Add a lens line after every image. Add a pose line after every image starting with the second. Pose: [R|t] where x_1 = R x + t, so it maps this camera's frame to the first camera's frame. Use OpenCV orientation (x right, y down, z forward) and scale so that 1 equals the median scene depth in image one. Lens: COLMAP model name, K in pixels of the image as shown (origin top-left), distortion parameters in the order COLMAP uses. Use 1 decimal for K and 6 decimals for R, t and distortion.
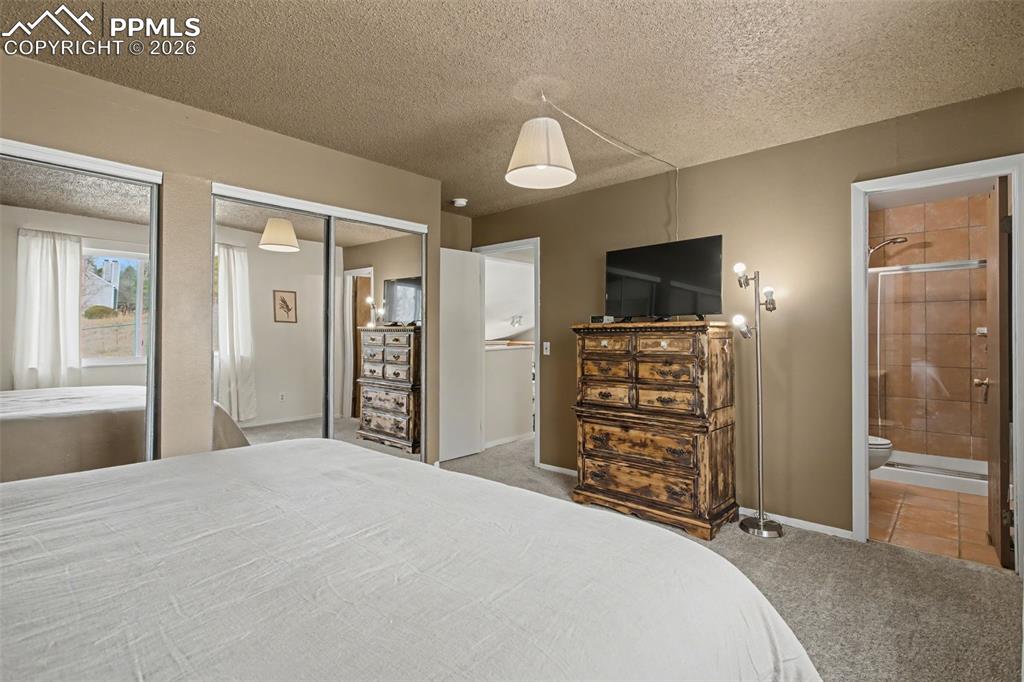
lens RADIAL K [[493.4, 0, 510.6], [0, 493.4, 340.0], [0, 0, 1]] dist [0.002896, 0.000571]
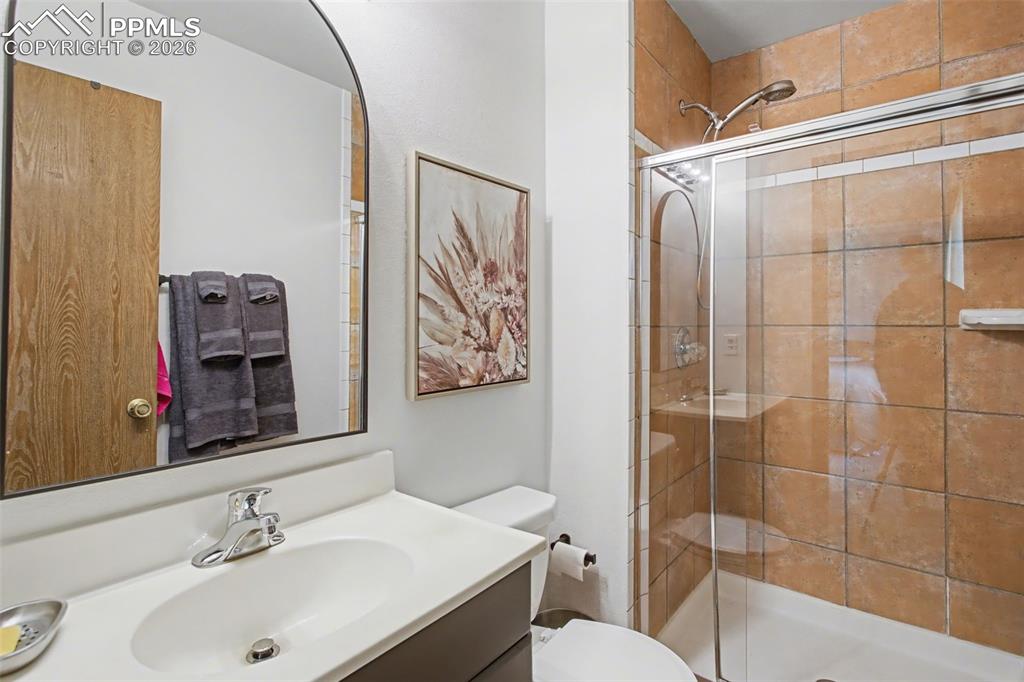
lens RADIAL K [[493.4, 0, 513.3], [0, 493.4, 330.6], [0, 0, 1]] dist [0.002896, 0.000571]
pose [[0.997949, -0.000700, 0.064006, 0.530536], [0.000742, 1.000000, -0.000622, -0.007271], [-0.064005, 0.000668, 0.997949, 0.595898]]
